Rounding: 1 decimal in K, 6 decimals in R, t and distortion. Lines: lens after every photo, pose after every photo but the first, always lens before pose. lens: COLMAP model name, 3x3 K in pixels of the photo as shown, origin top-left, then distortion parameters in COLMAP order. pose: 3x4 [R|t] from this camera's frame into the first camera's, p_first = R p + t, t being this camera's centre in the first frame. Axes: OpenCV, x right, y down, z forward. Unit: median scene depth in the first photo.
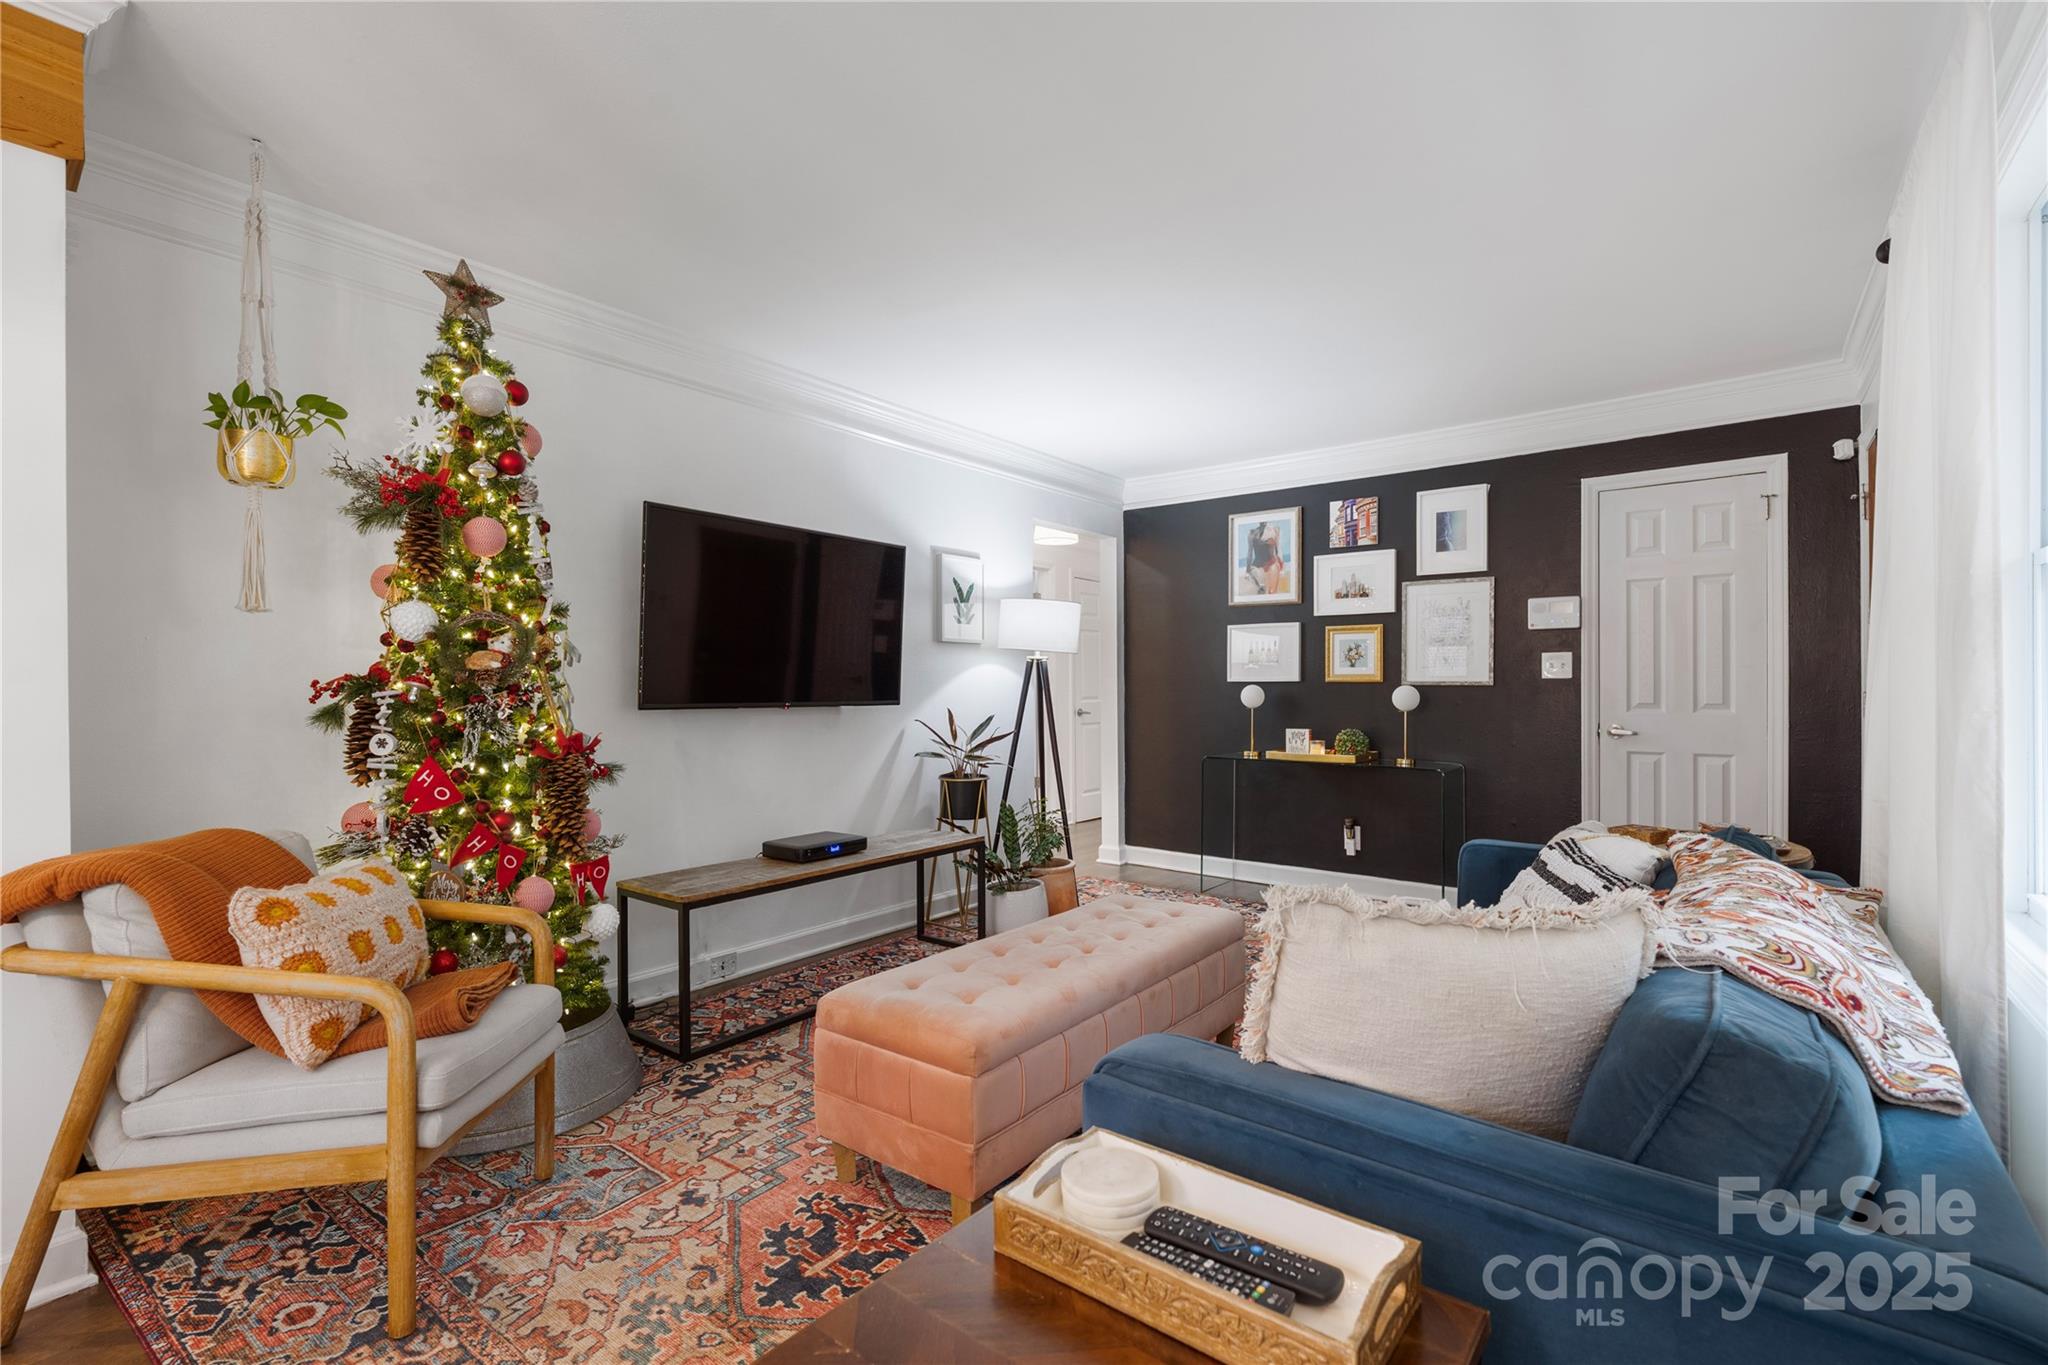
lens RADIAL K [[903.9, 0, 1027.5], [0, 903.9, 689.4], [0, 0, 1]] dist [-0.002542, -0.000167]
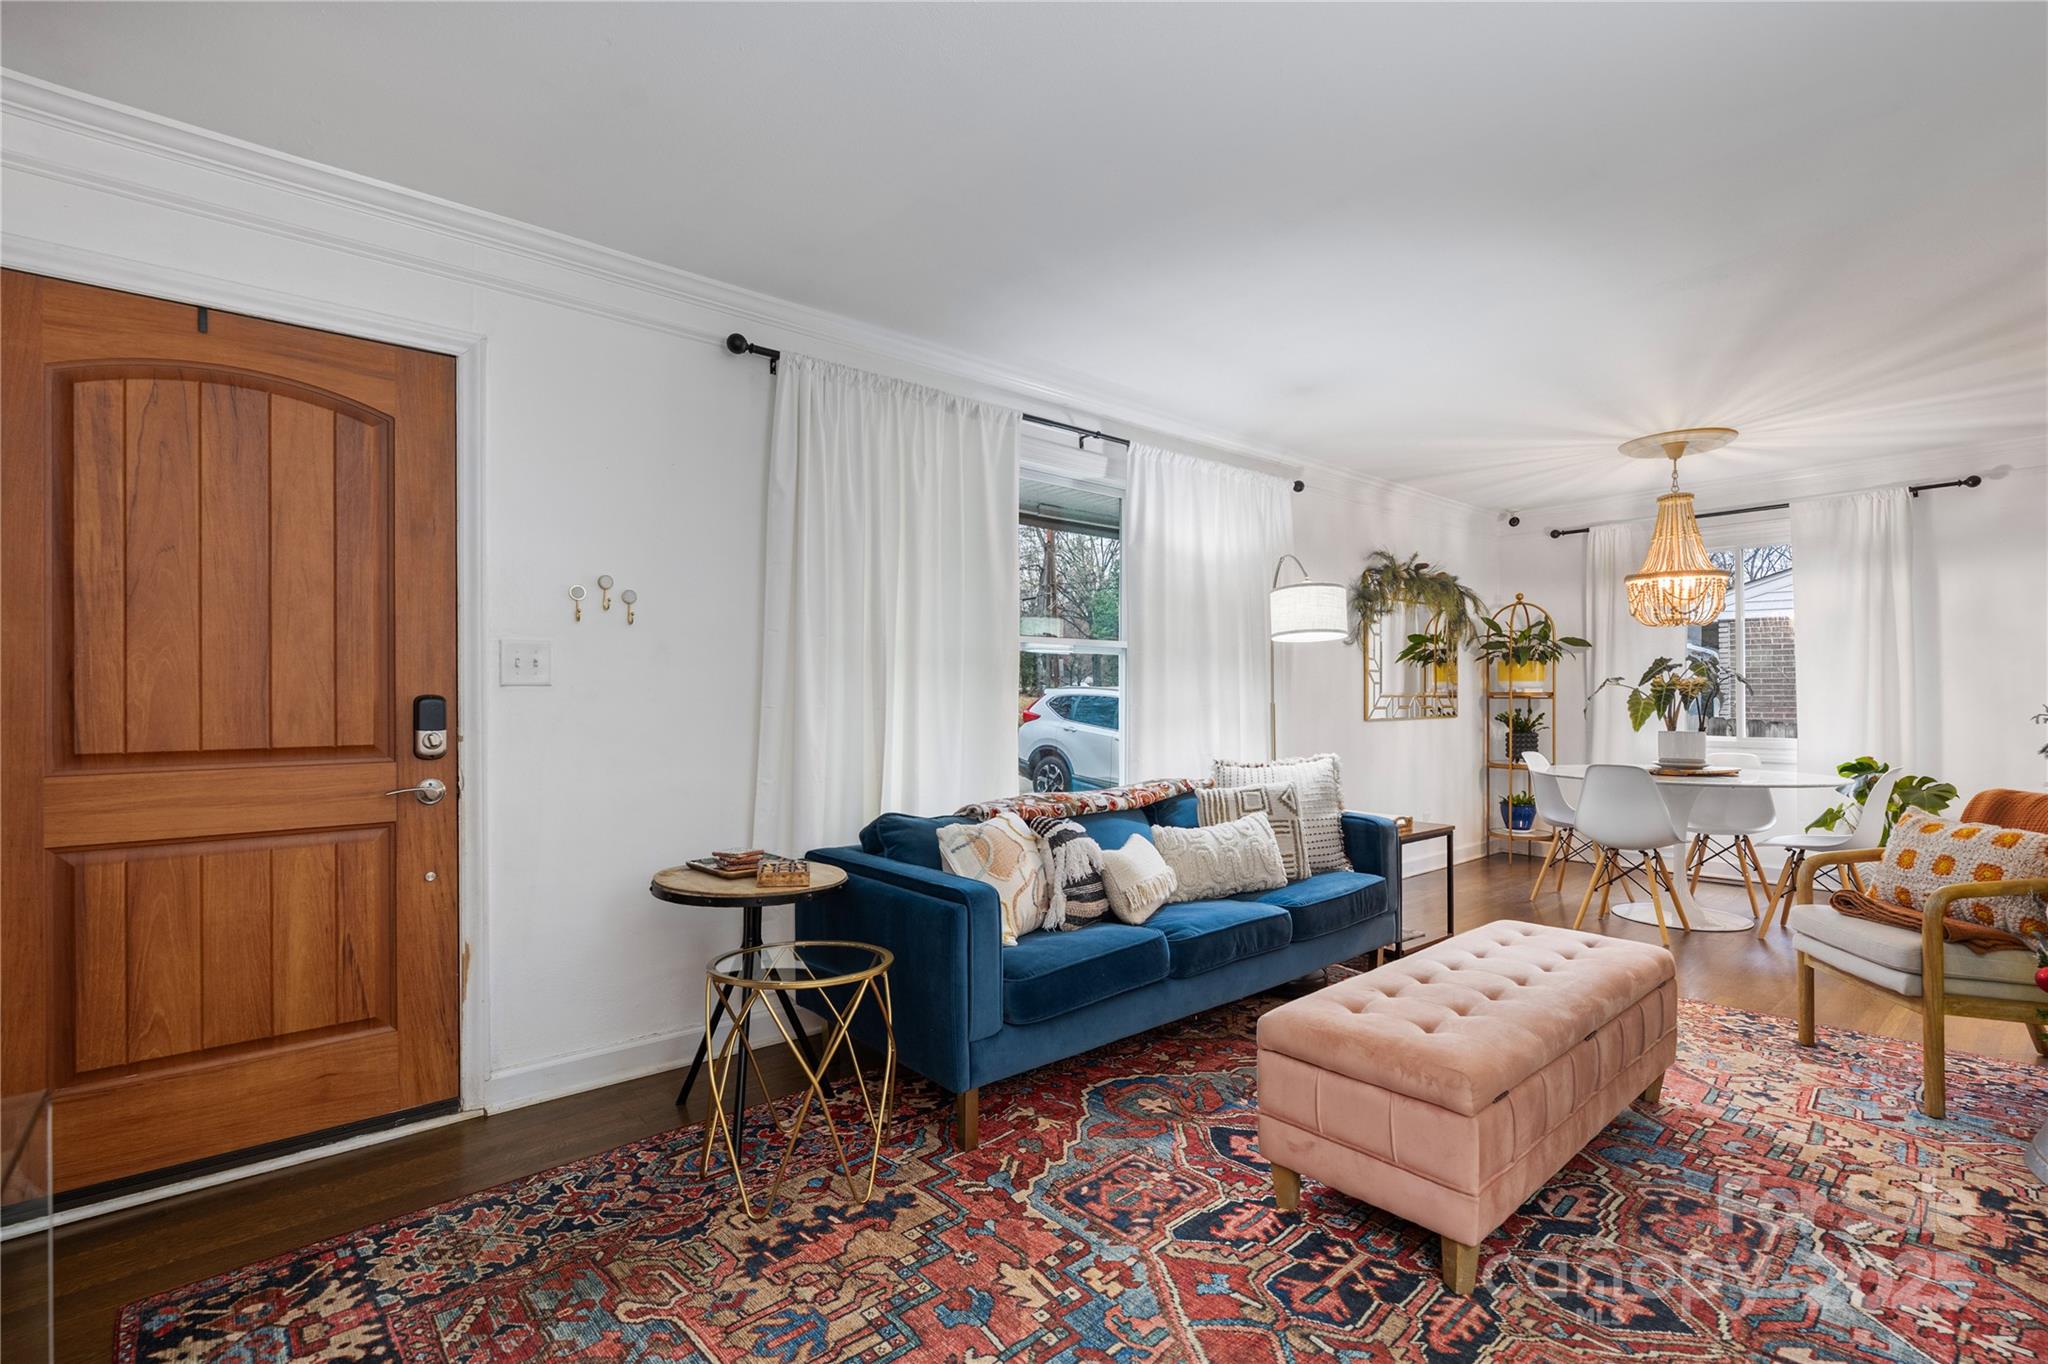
lens RADIAL K [[932.8, 0, 1029.0], [0, 932.8, 691.7], [0, 0, 1]] dist [-0.003214, -0.000439]
pose [[-0.980948, 0.007734, 0.194117, 0.167619], [0.007084, 0.999967, -0.004044, -0.003994], [-0.194142, -0.002592, -0.980970, 1.083380]]
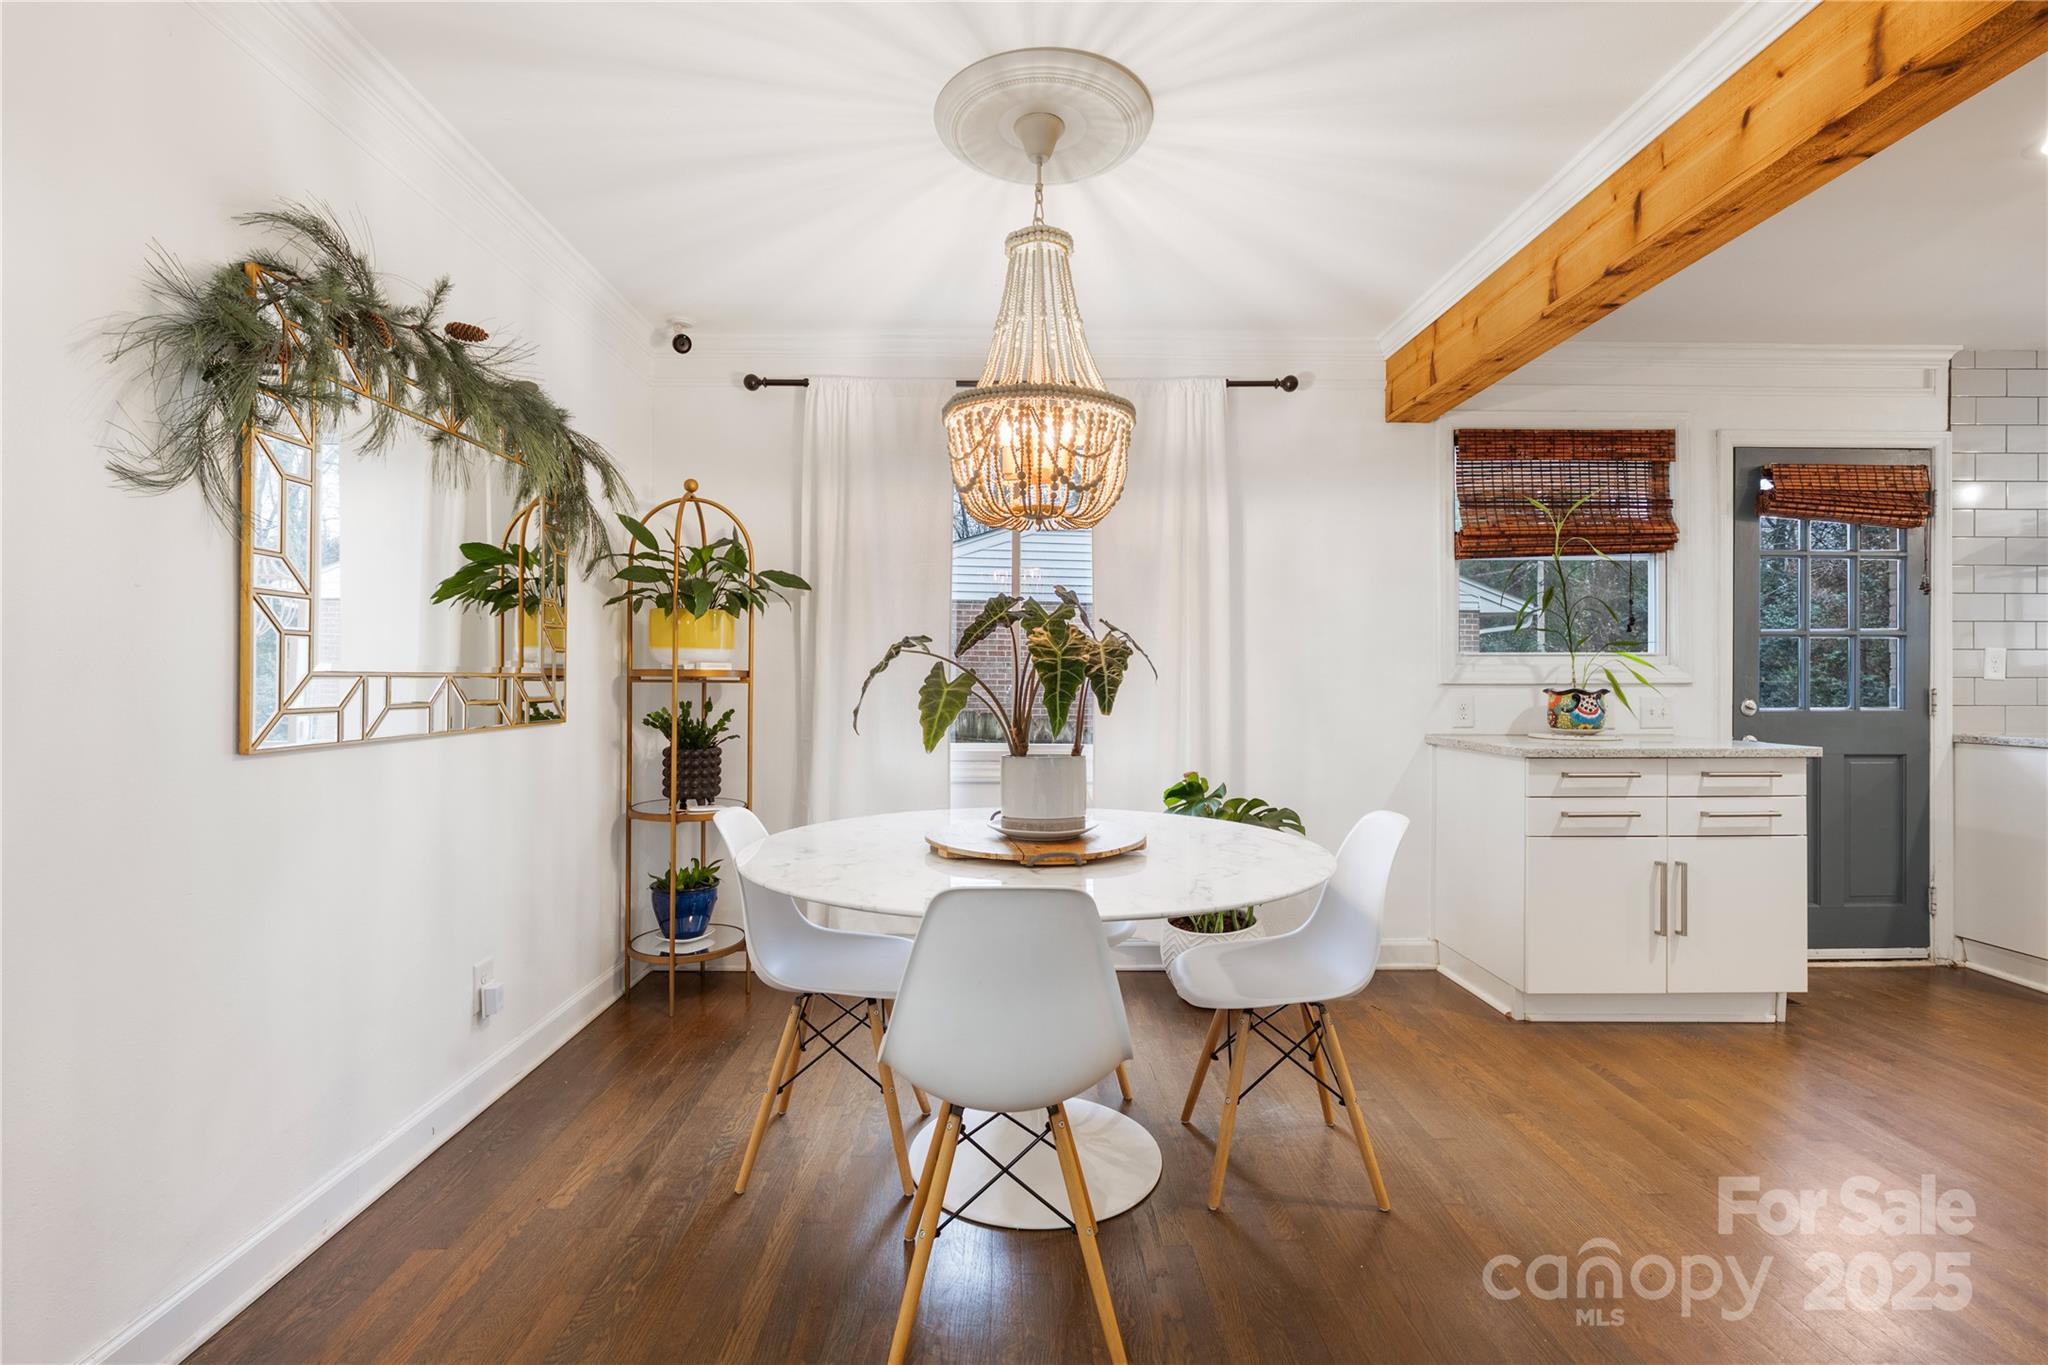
lens RADIAL K [[905.1, 0, 1009.9], [0, 905.1, 678.1], [0, 0, 1]] dist [-0.004623, -0.000244]
pose [[-0.785546, 0.000845, -0.618802, -0.041204], [-0.001532, 0.999993, 0.003310, -0.000068], [0.618801, 0.003548, -0.785540, 0.284938]]
